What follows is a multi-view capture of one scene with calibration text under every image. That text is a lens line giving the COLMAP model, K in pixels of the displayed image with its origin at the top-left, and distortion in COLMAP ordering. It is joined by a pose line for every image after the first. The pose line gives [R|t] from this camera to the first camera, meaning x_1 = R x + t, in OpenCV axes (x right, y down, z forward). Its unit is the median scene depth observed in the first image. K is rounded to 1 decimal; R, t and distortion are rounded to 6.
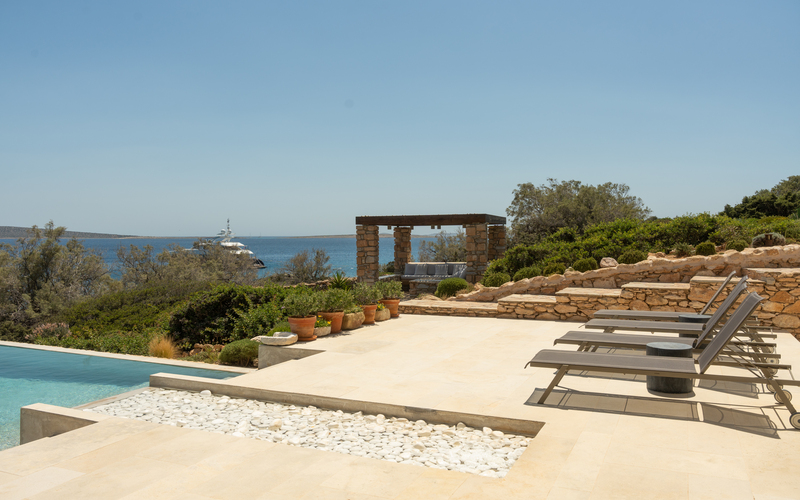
lens RADIAL K [[644.6, 0, 400.0], [0, 644.6, 250.0], [0, 0, 1]] dist [0.000185, -0.004565]
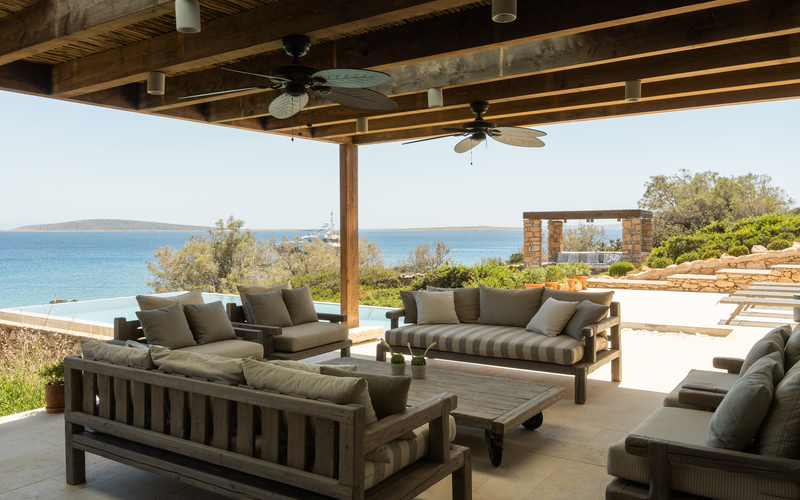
lens RADIAL K [[644.6, 0, 400.0], [0, 644.6, 250.0], [0, 0, 1]] dist [0.000185, -0.004565]
pose [[0.984124, 0.005890, -0.177383, -0.124229], [-0.003865, 0.999923, 0.011757, 0.007640], [0.177438, -0.010885, 0.984072, -0.314324]]
